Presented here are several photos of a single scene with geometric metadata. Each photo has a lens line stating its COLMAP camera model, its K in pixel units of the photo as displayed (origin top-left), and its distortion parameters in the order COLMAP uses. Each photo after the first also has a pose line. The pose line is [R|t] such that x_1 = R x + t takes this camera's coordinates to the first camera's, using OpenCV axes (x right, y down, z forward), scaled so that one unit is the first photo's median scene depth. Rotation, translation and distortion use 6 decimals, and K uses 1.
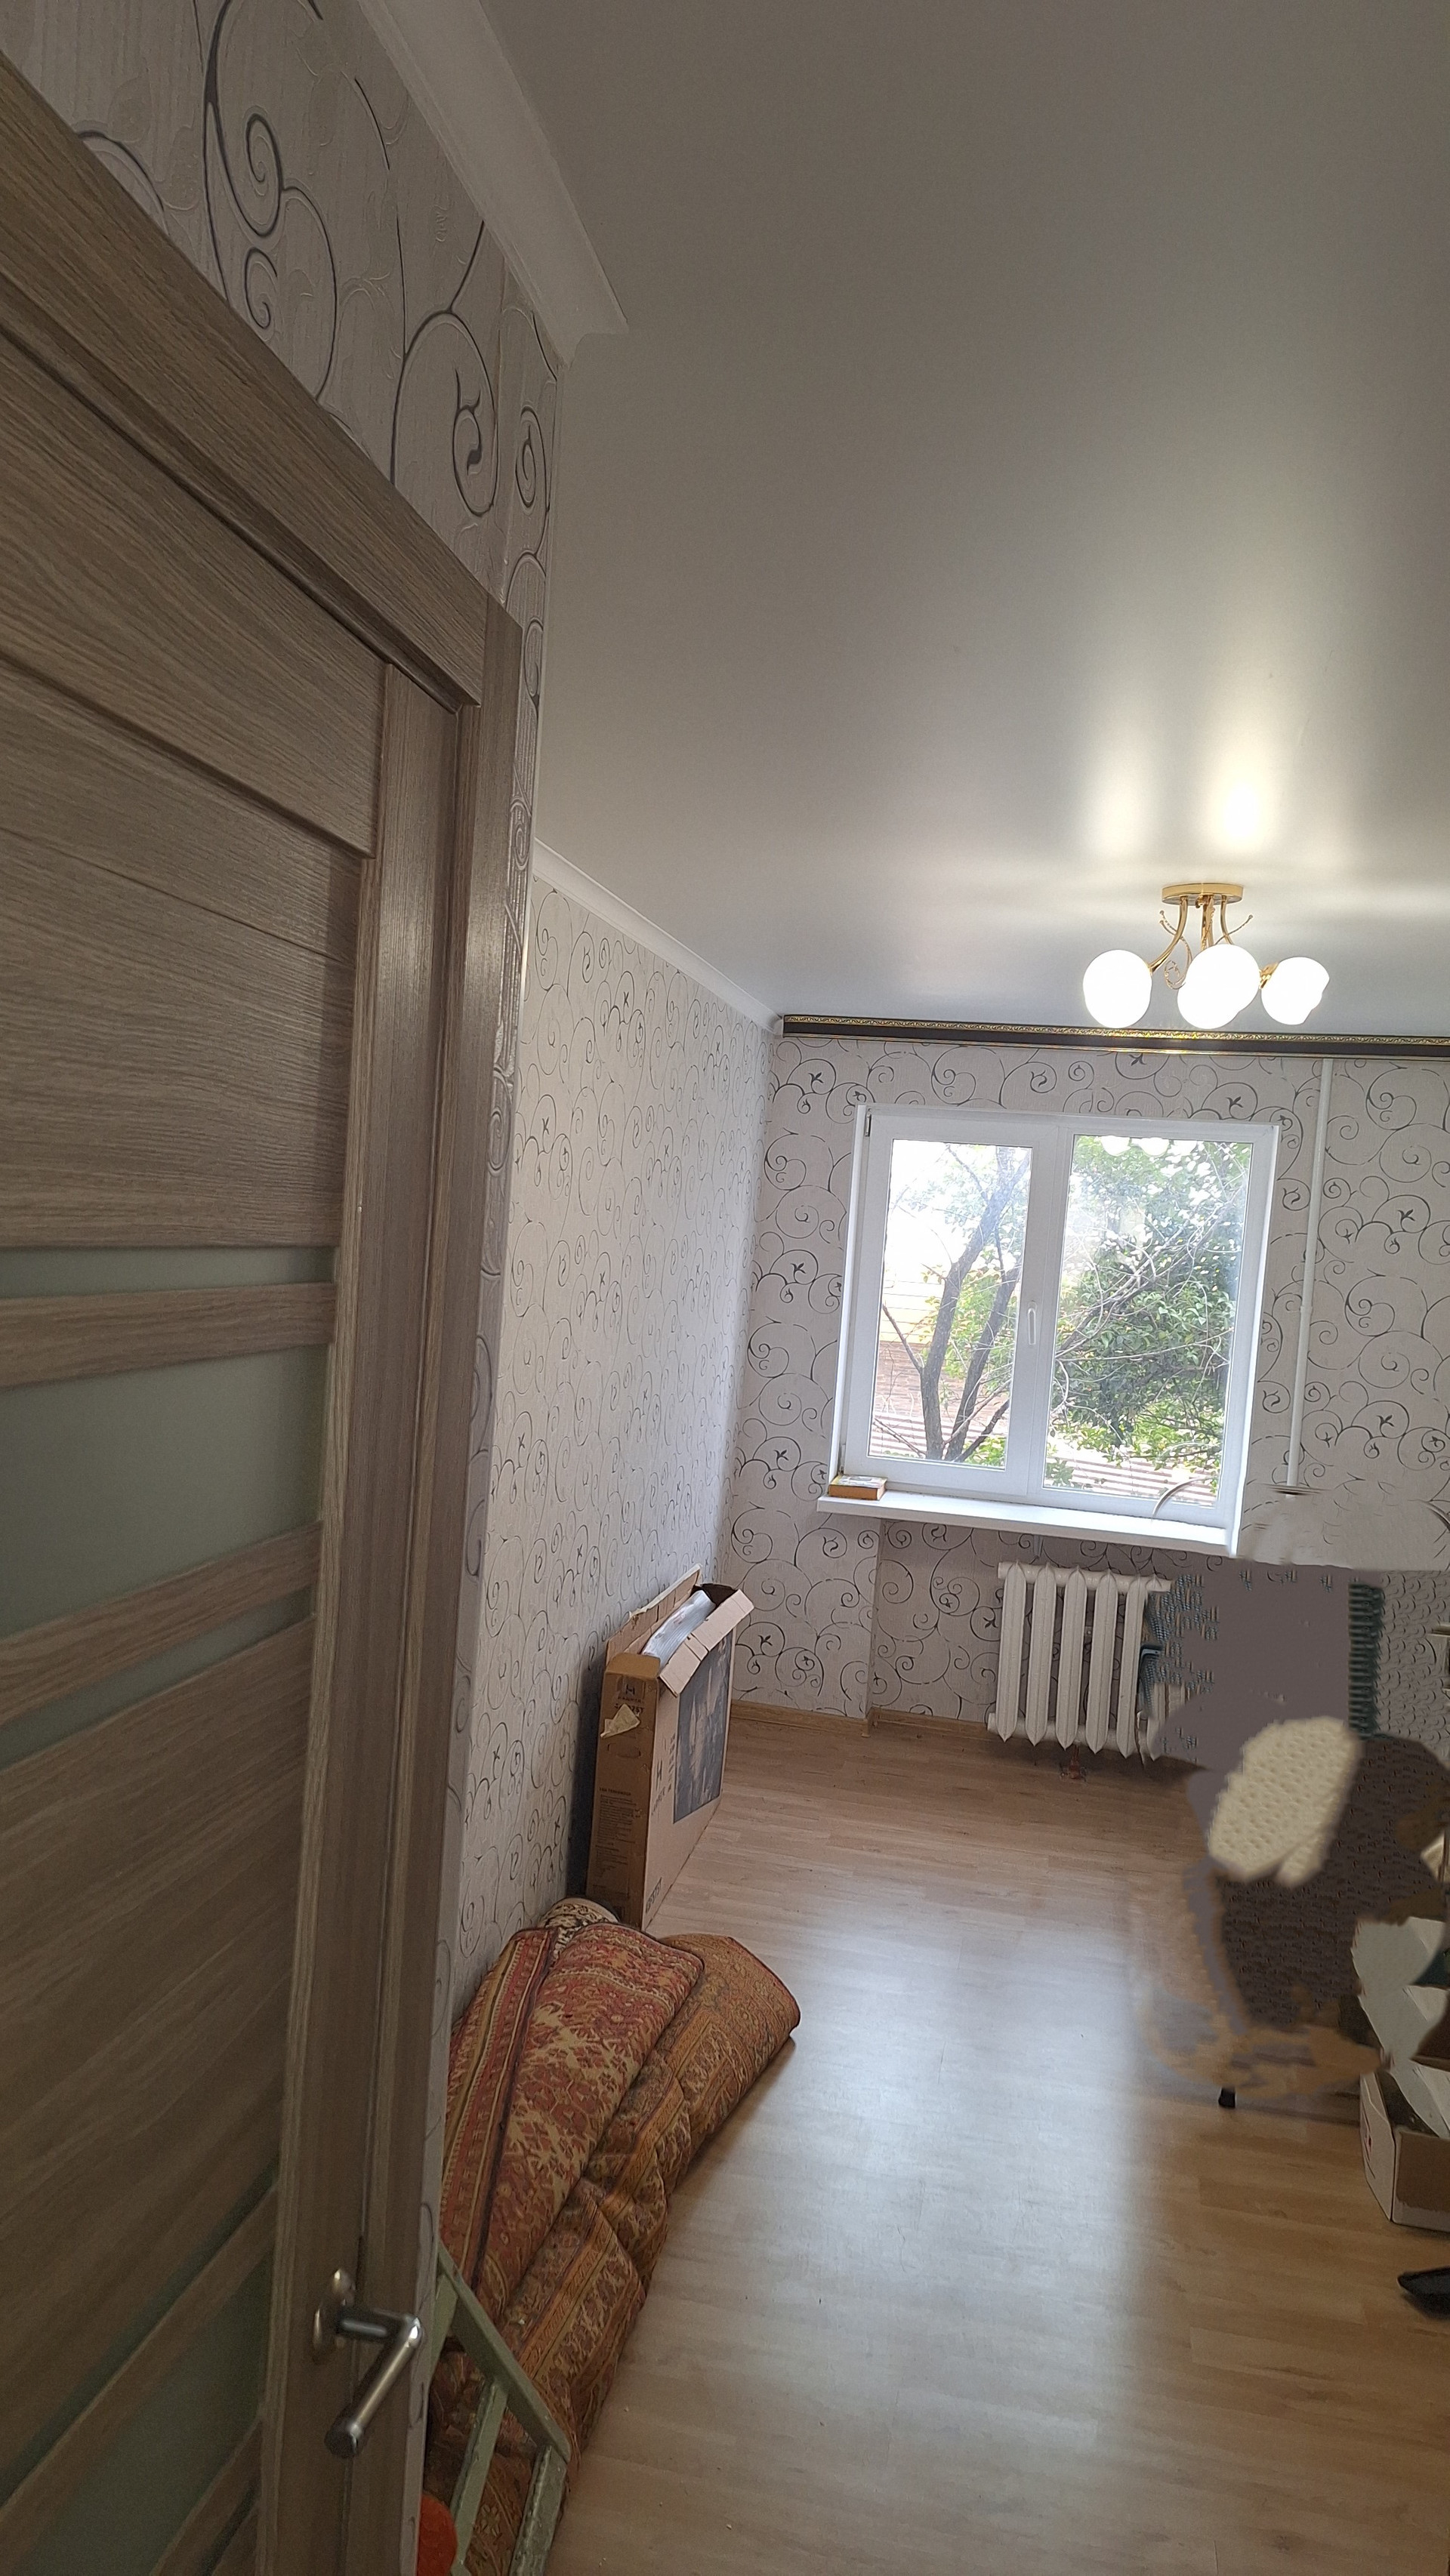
lens RADIAL K [[1701.5, 0, 704.9], [0, 1701.5, 1272.5], [0, 0, 1]] dist [0.063293, -0.000104]
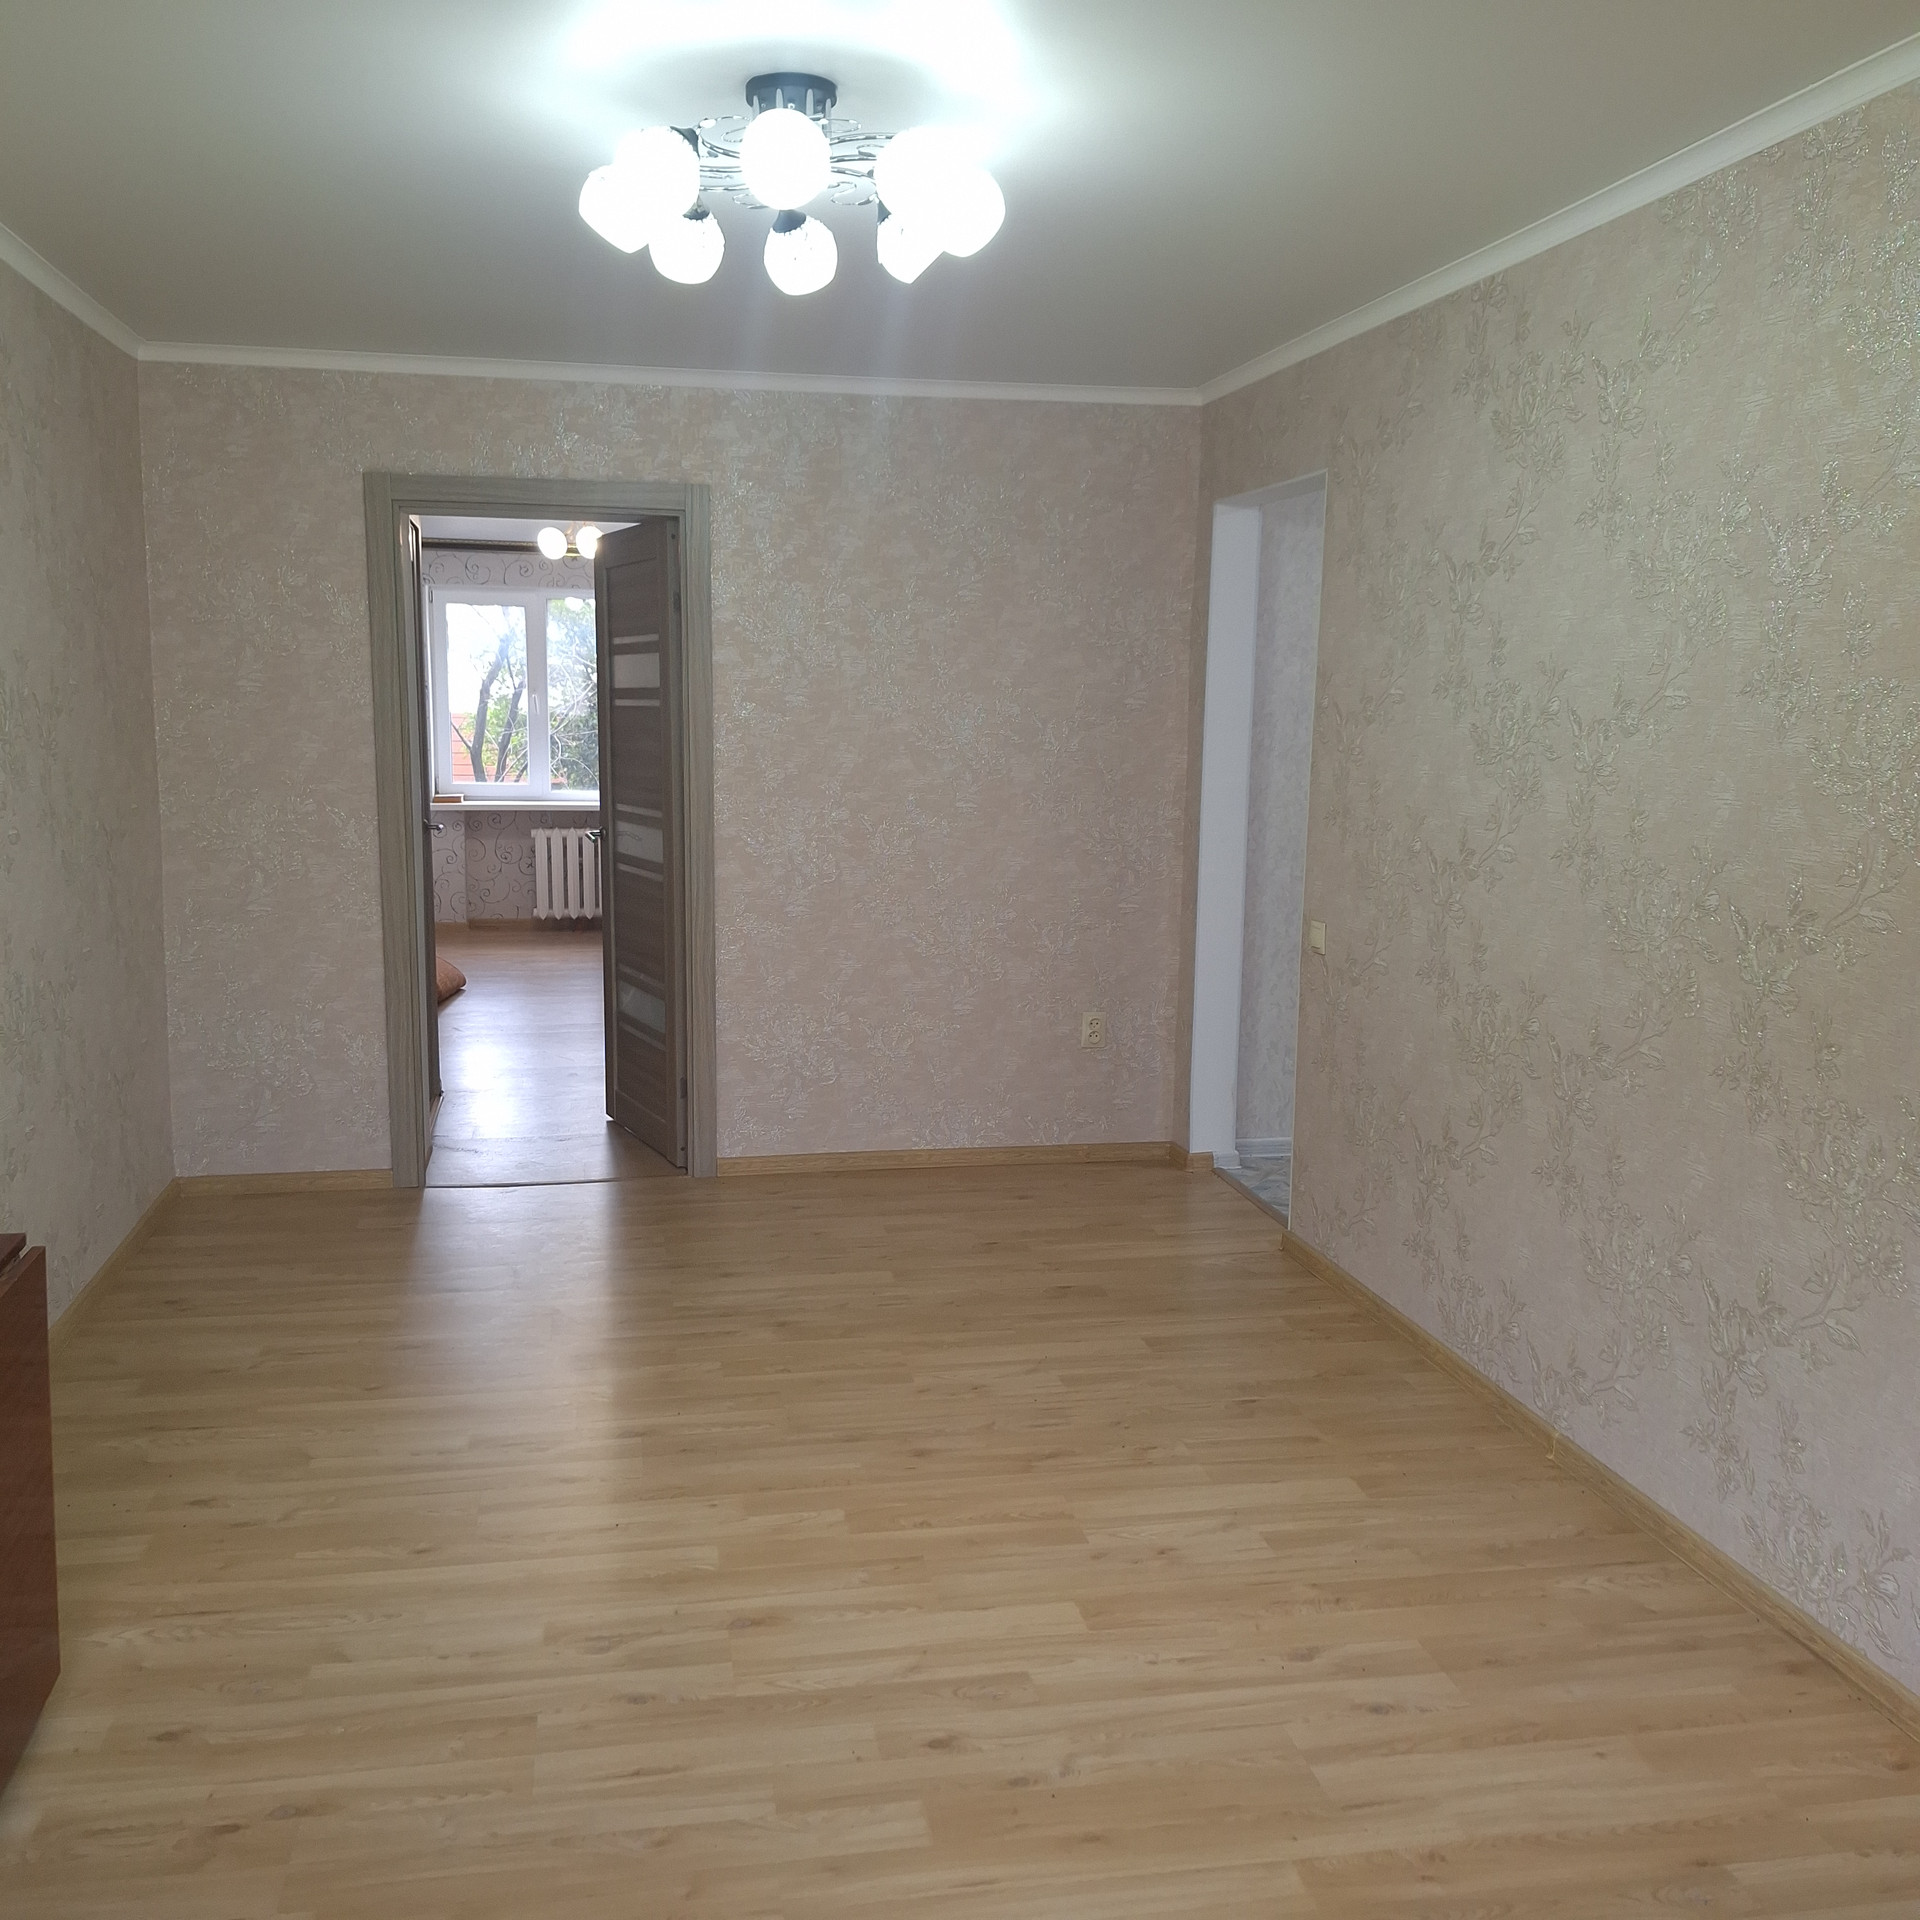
lens RADIAL K [[1776.8, 0, 960.0], [0, 1776.8, 960.0], [0, 0, 1]] dist [0.071580, -0.105643]
pose [[0.909369, -0.120458, 0.398167, -0.196060], [0.070160, 0.987857, 0.138621, 0.068950], [-0.410031, -0.098123, 0.906778, -0.982506]]
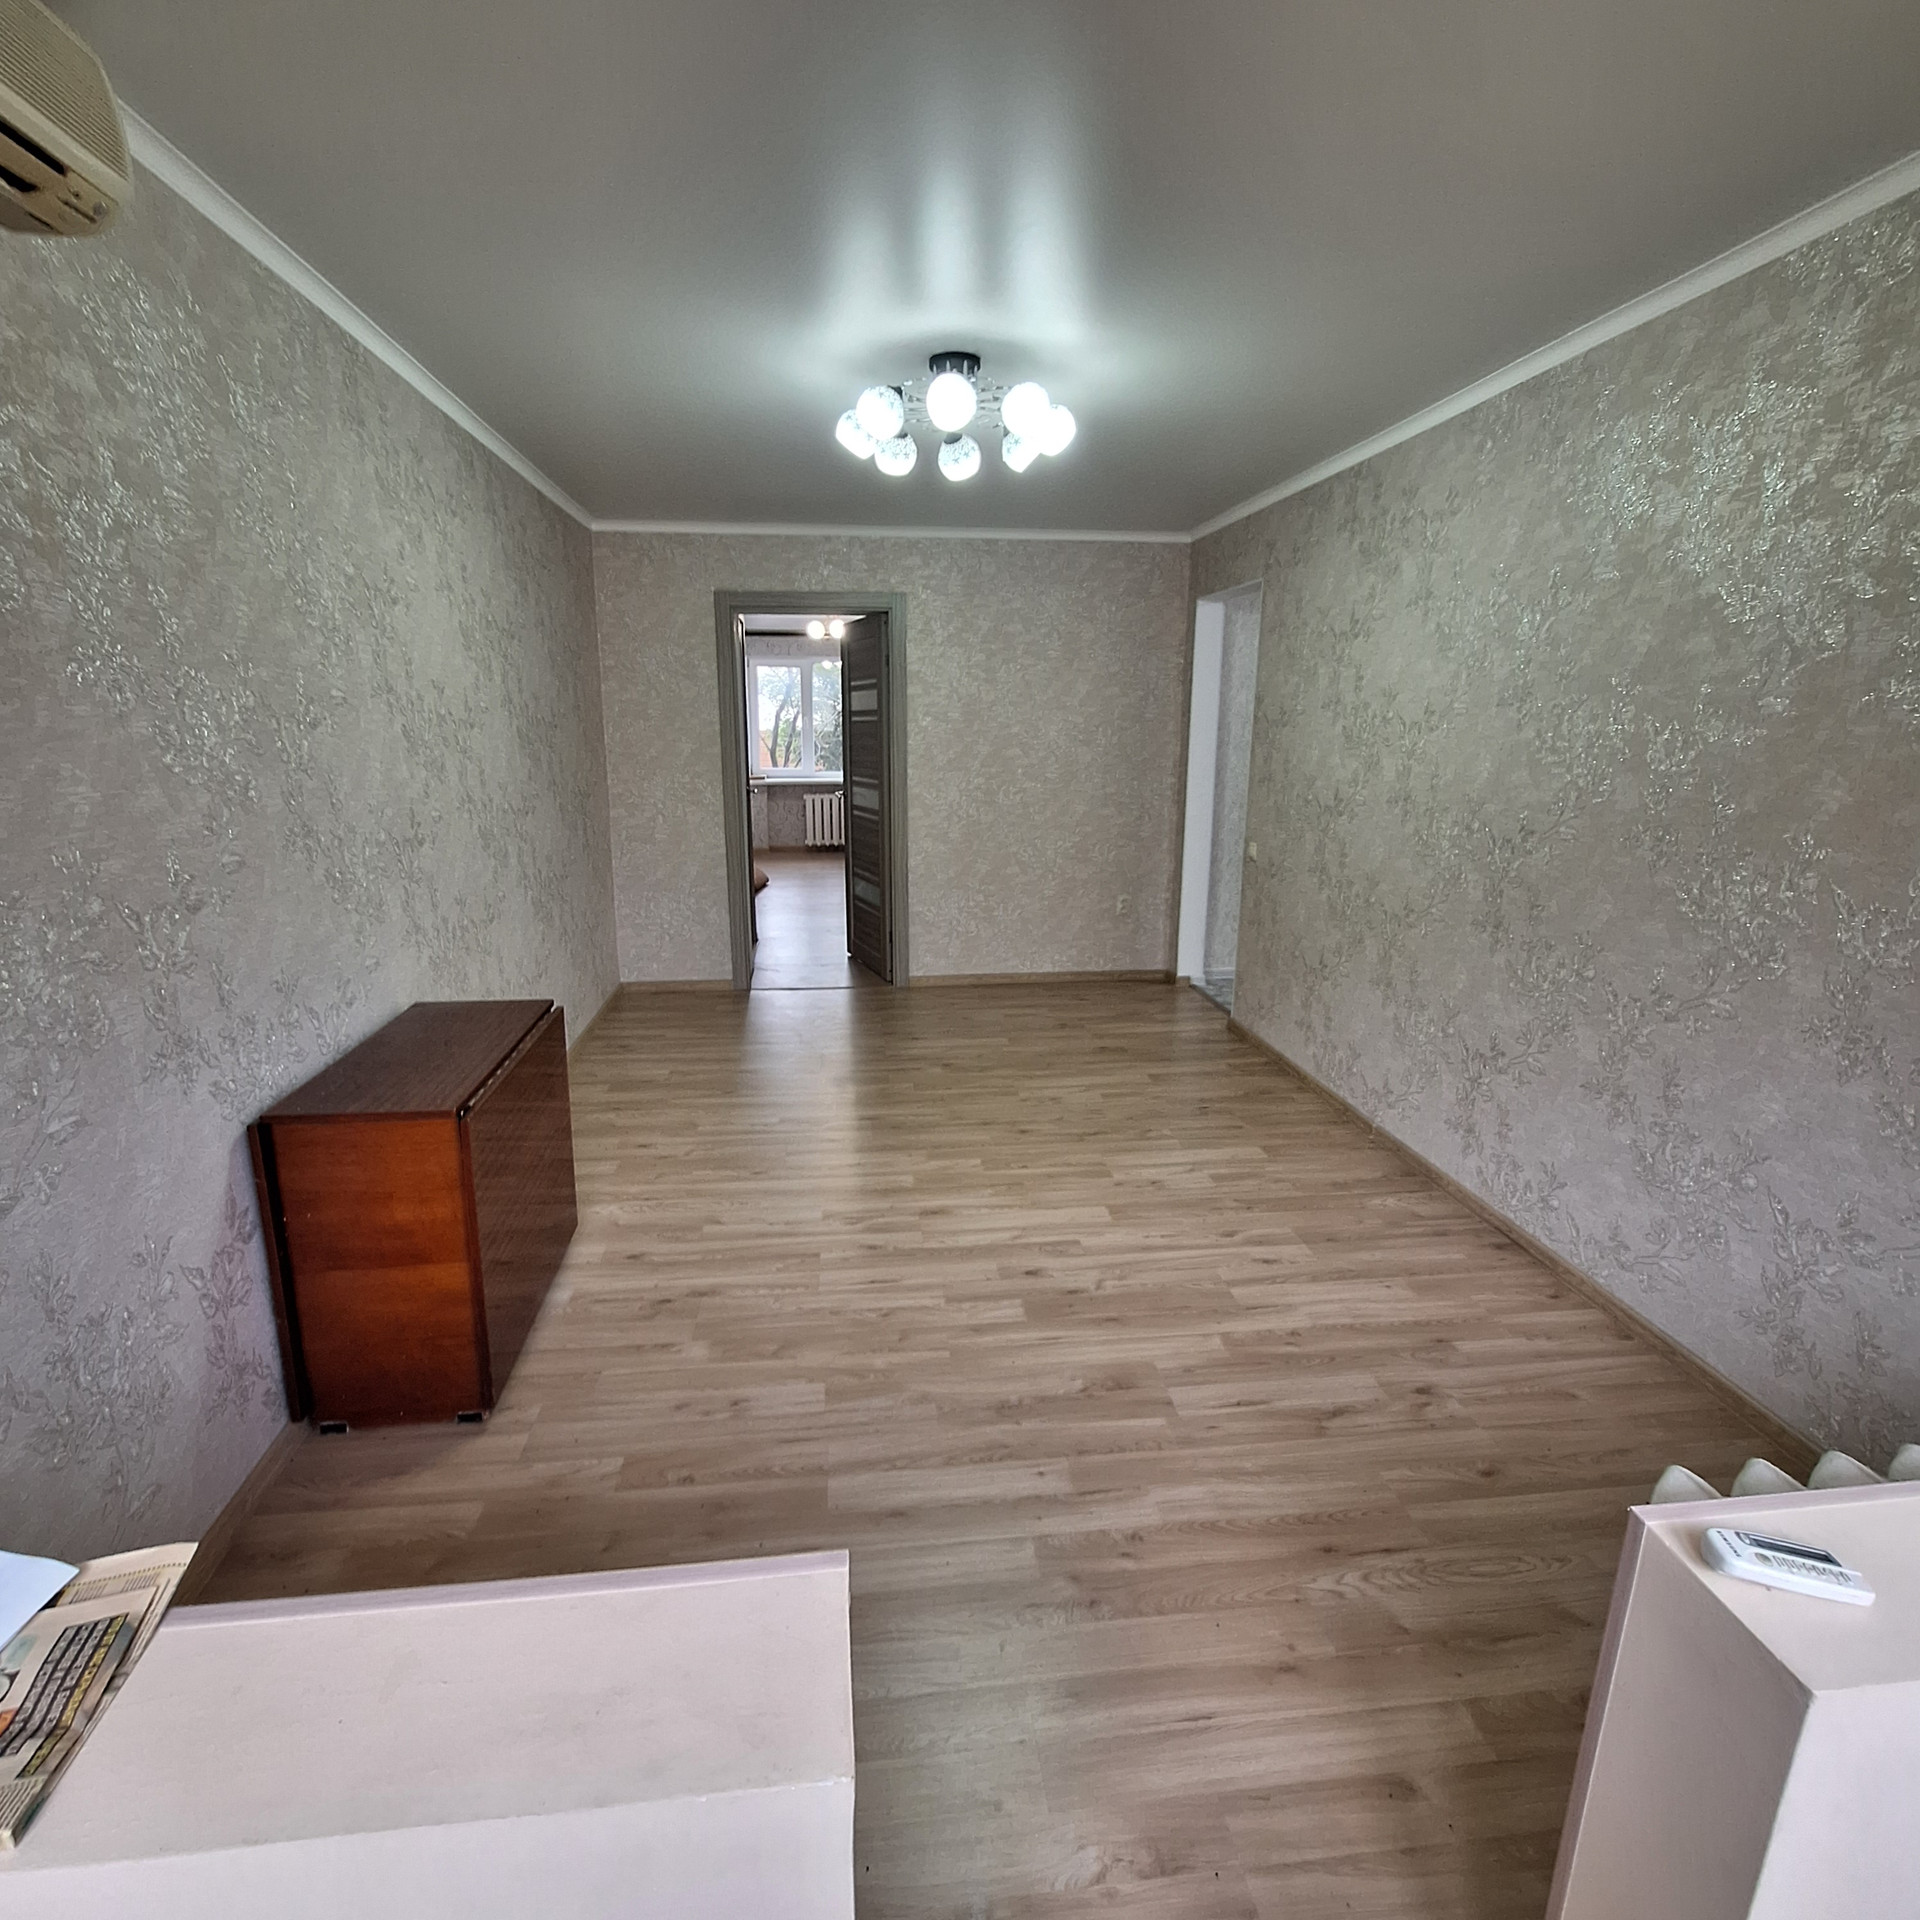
lens RADIAL K [[1030.2, 0, 970.1], [0, 1030.2, 959.9], [0, 0, 1]] dist [-0.087349, 0.141670]
pose [[0.936980, -0.143477, 0.318563, -0.203554], [0.075944, 0.973626, 0.215138, 0.074093], [-0.341028, -0.177387, 0.923165, -0.998529]]
